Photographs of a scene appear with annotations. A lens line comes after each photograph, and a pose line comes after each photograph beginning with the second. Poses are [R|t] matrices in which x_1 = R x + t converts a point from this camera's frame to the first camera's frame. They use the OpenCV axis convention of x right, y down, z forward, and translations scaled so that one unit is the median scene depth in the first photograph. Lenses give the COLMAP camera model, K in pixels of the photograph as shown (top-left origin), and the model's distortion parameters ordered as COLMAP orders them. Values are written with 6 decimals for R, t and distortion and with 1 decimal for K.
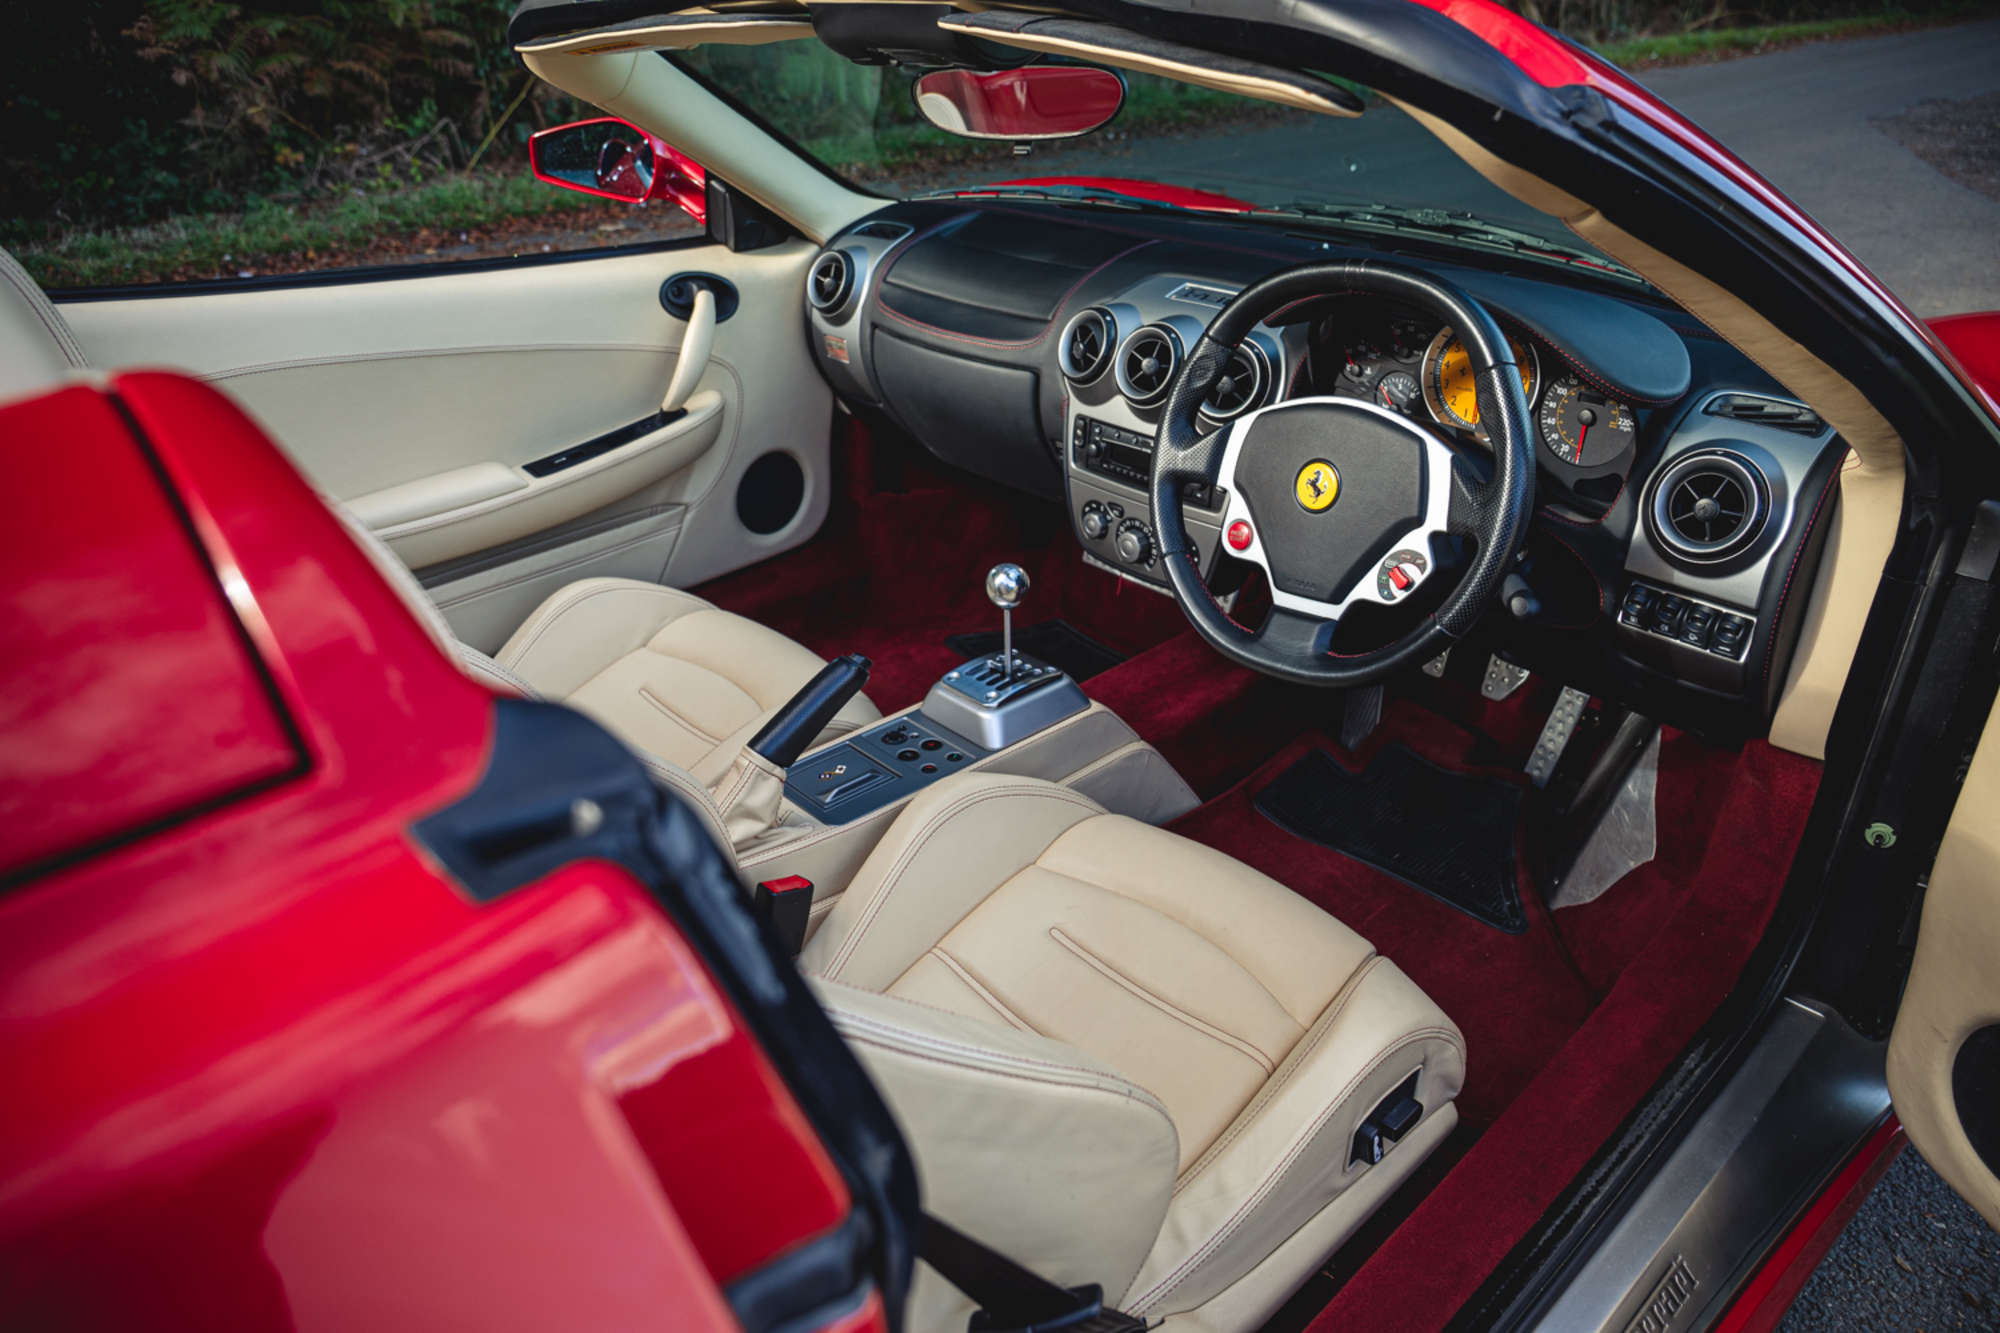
lens RADIAL K [[1333.3, 0, 1000.0], [0, 1333.3, 666.5], [0, 0, 1]] dist [-0.120558, 0.094973]
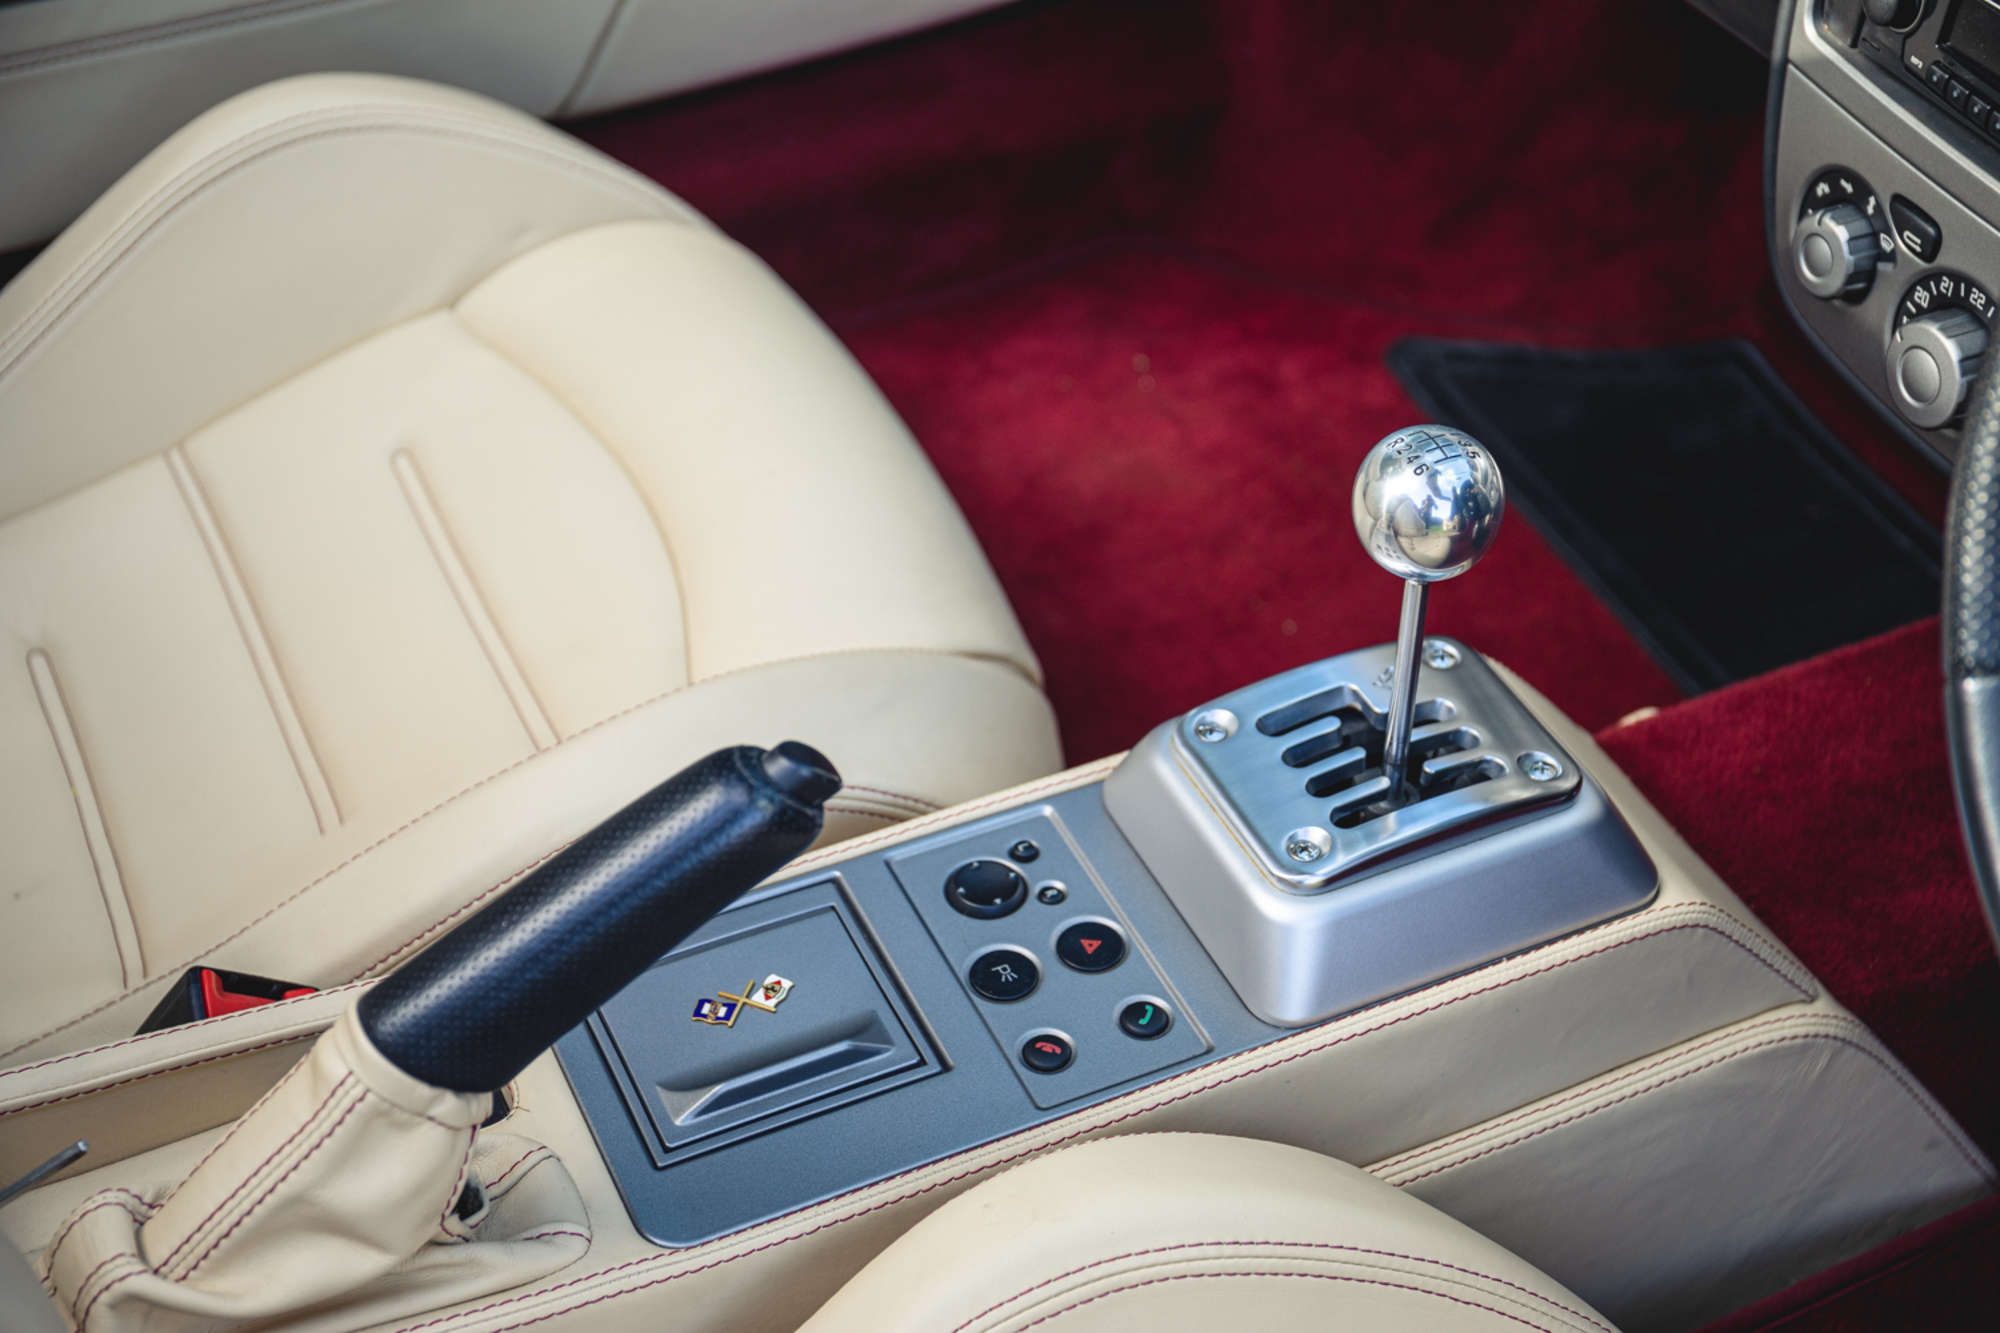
lens RADIAL K [[2877.2, 0, 1000.0], [0, 2877.2, 666.5], [0, 0, 1]] dist [-0.006827, 0.014299]
pose [[0.953045, 0.212705, -0.215551, 0.062063], [-0.155496, 0.954517, 0.254397, -0.180581], [0.259859, -0.208934, 0.942773, 0.408148]]
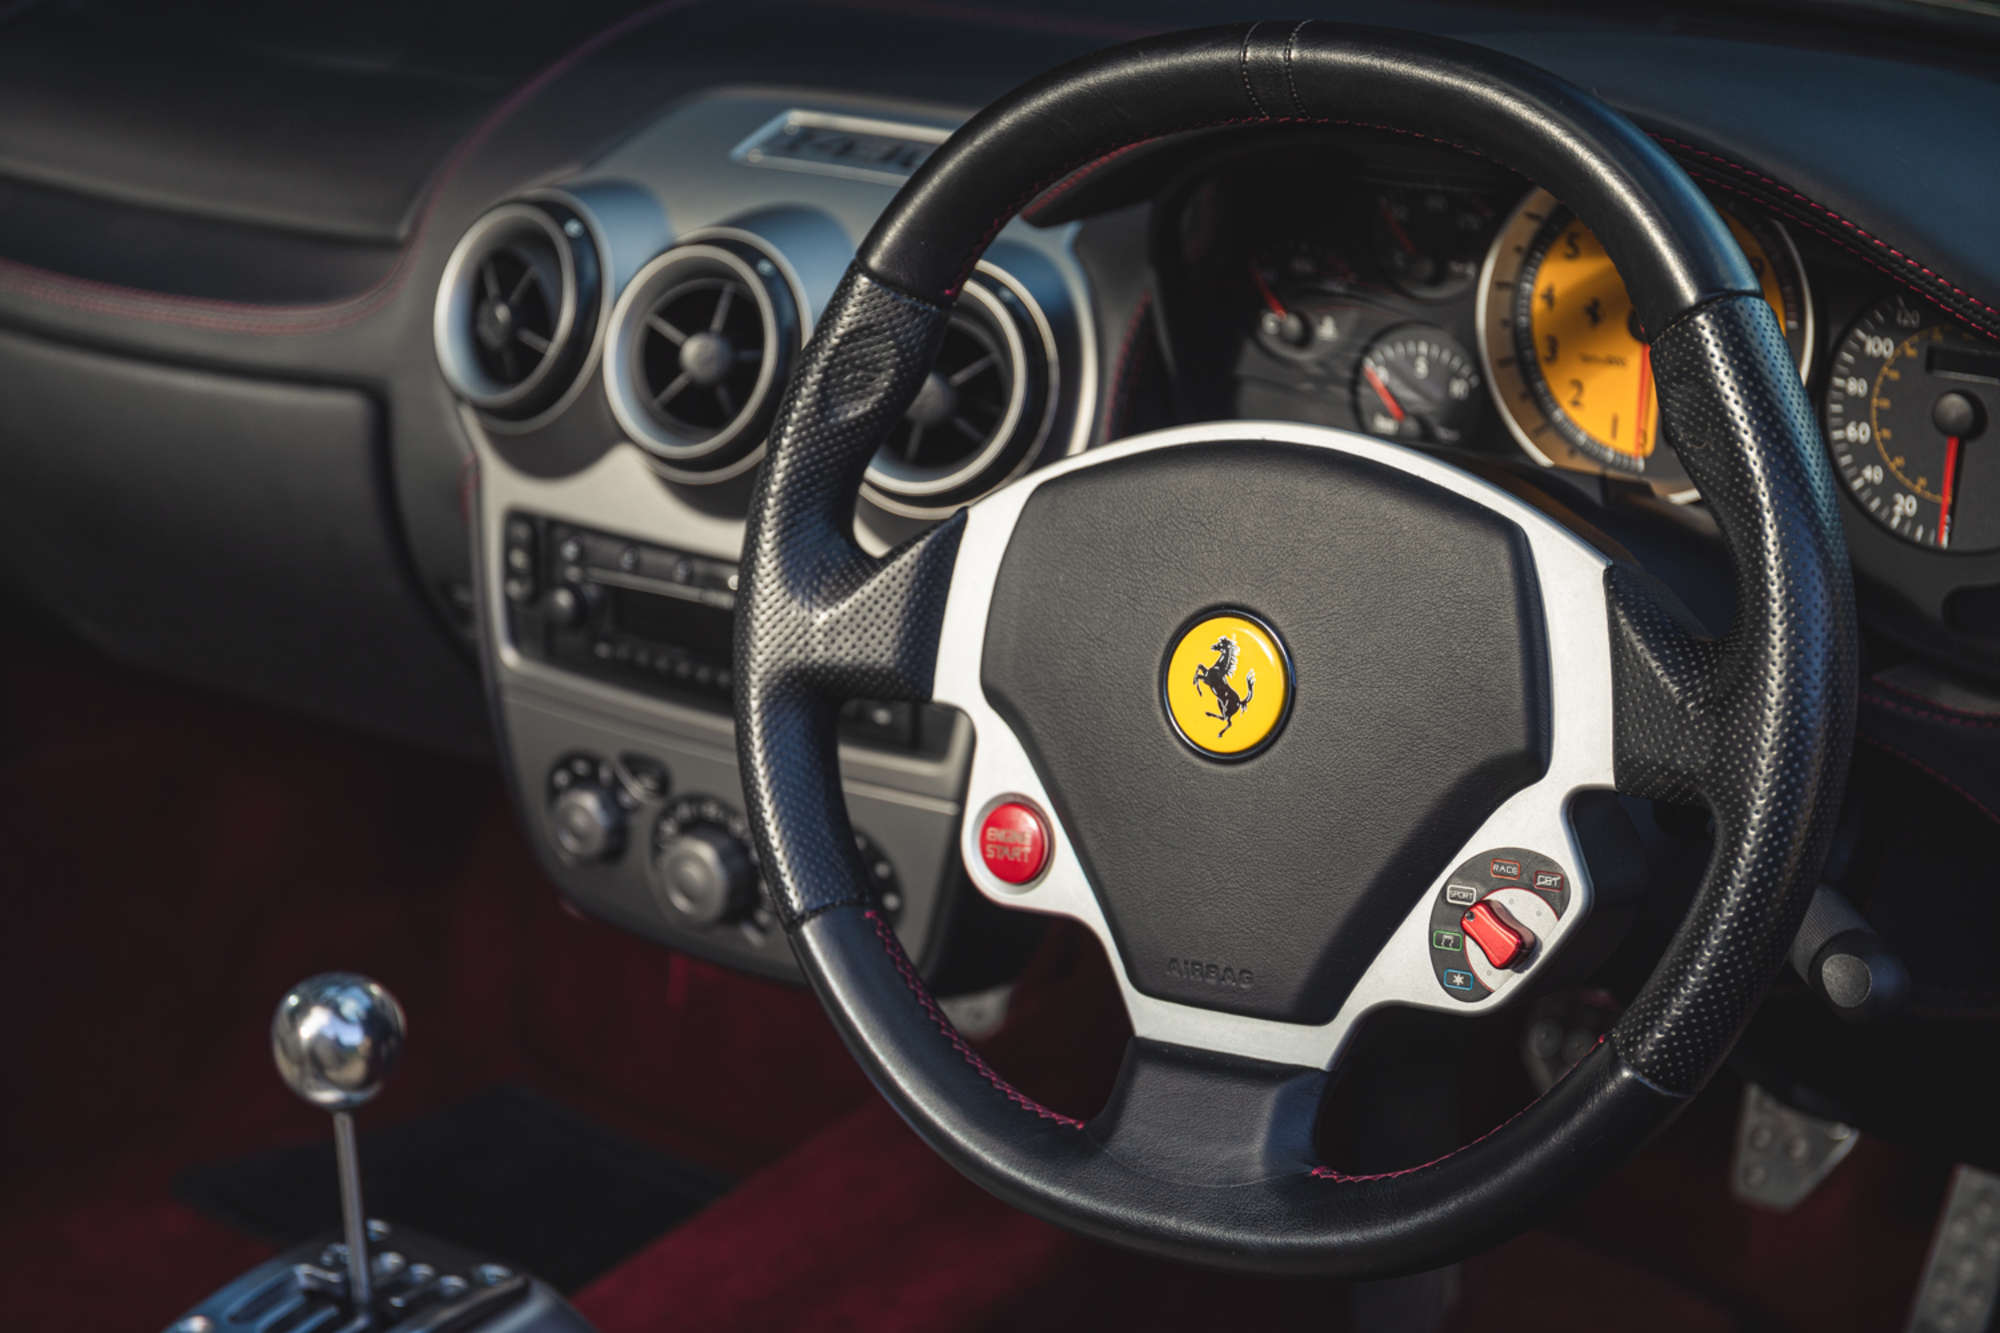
lens RADIAL K [[3610.9, 0, 1000.0], [0, 3610.9, 666.5], [0, 0, 1]] dist [0.099492, -0.051985]
pose [[0.980191, -0.080858, 0.180795, 0.012168], [0.102901, 0.987897, -0.116062, -0.032688], [-0.169222, 0.132367, 0.976649, 0.082530]]
